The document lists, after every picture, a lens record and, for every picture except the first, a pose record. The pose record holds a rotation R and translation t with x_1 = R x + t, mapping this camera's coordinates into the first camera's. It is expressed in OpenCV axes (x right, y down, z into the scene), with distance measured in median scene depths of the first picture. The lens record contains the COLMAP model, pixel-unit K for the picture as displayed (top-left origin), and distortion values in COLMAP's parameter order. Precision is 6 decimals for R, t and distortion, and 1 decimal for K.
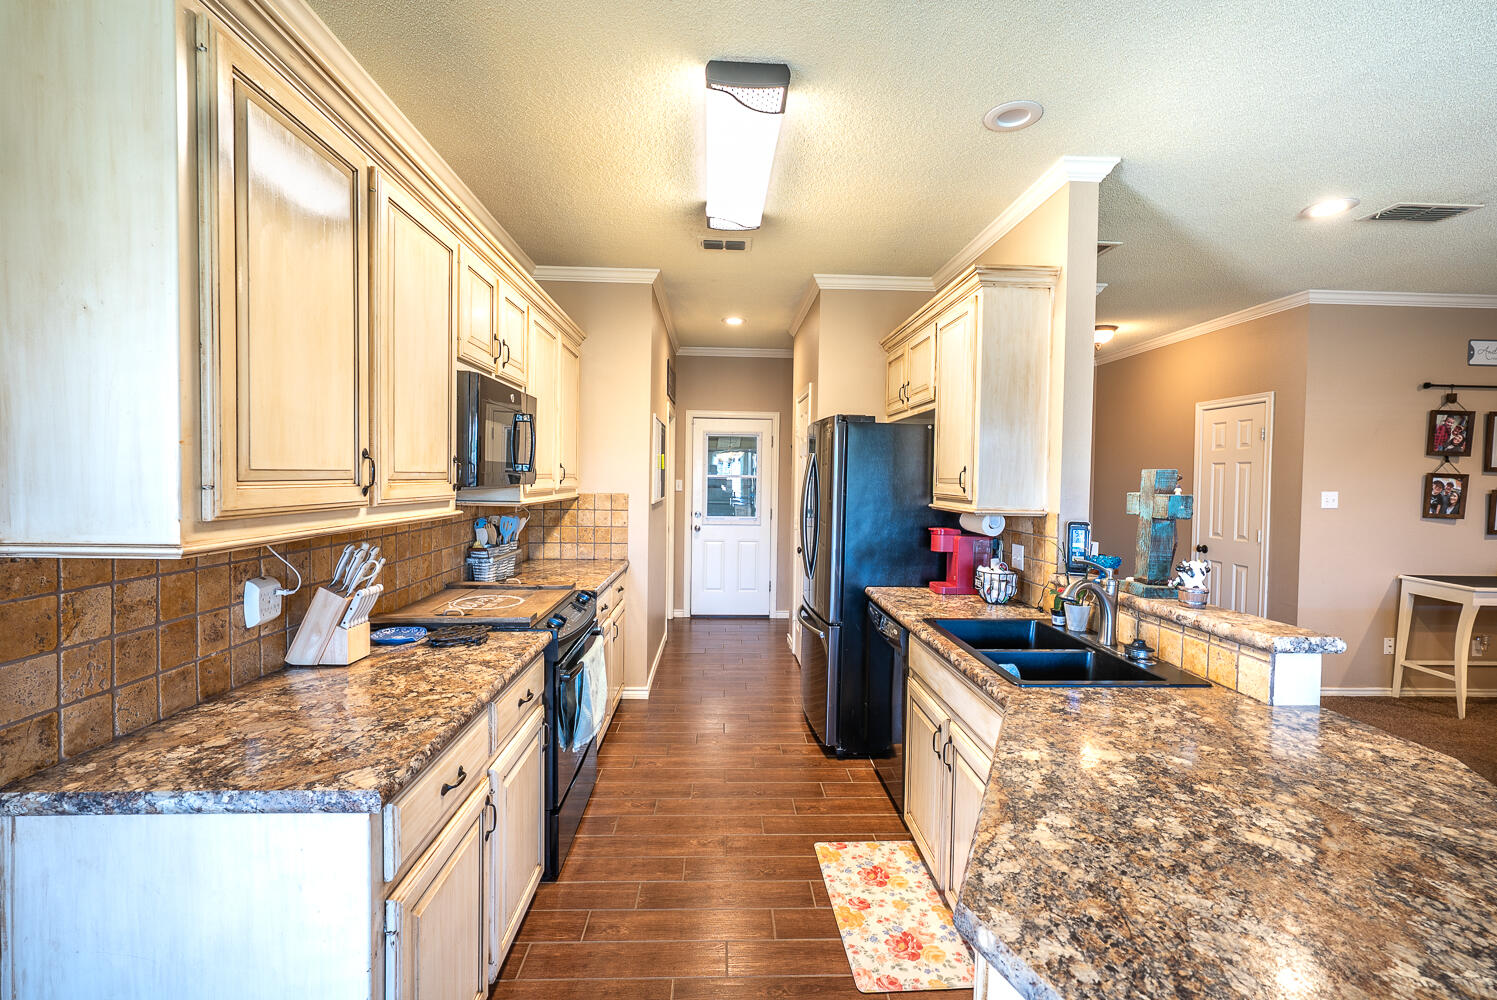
lens RADIAL K [[671.4, 0, 751.6], [0, 671.4, 496.5], [0, 0, 1]] dist [-0.006484, 0.000531]
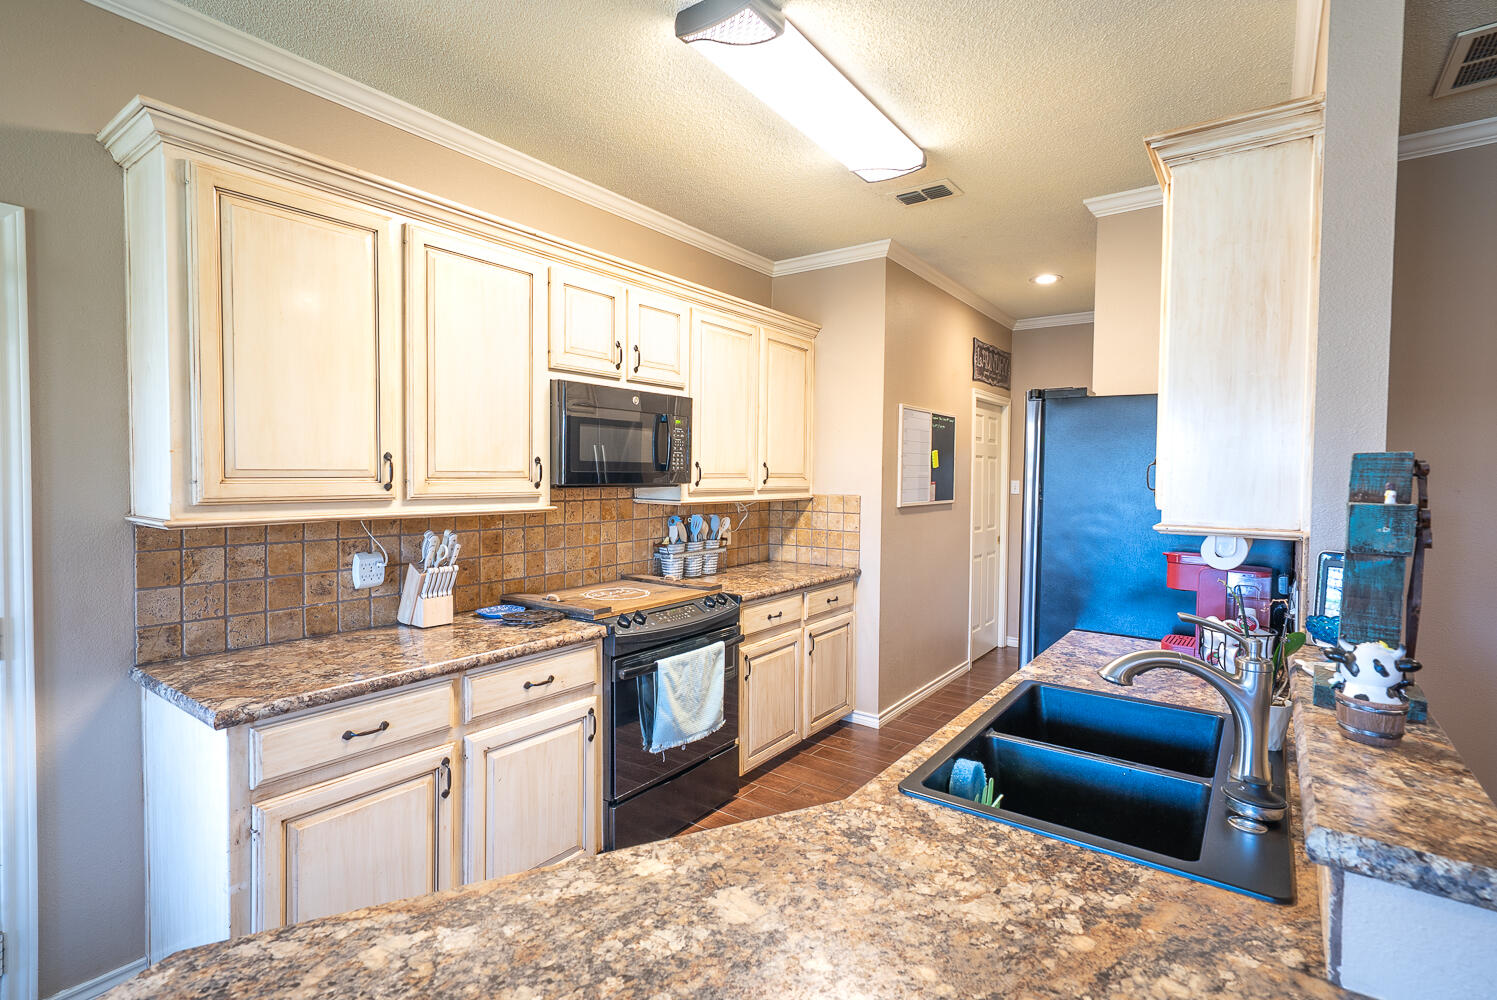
lens RADIAL K [[719.4, 0, 740.5], [0, 719.4, 495.9], [0, 0, 1]] dist [0.001479, -0.000366]
pose [[0.772210, 0.012340, -0.635247, 0.792439], [-0.016014, 0.999872, -0.000043, -0.001583], [0.635165, 0.010207, 0.772309, 0.393332]]
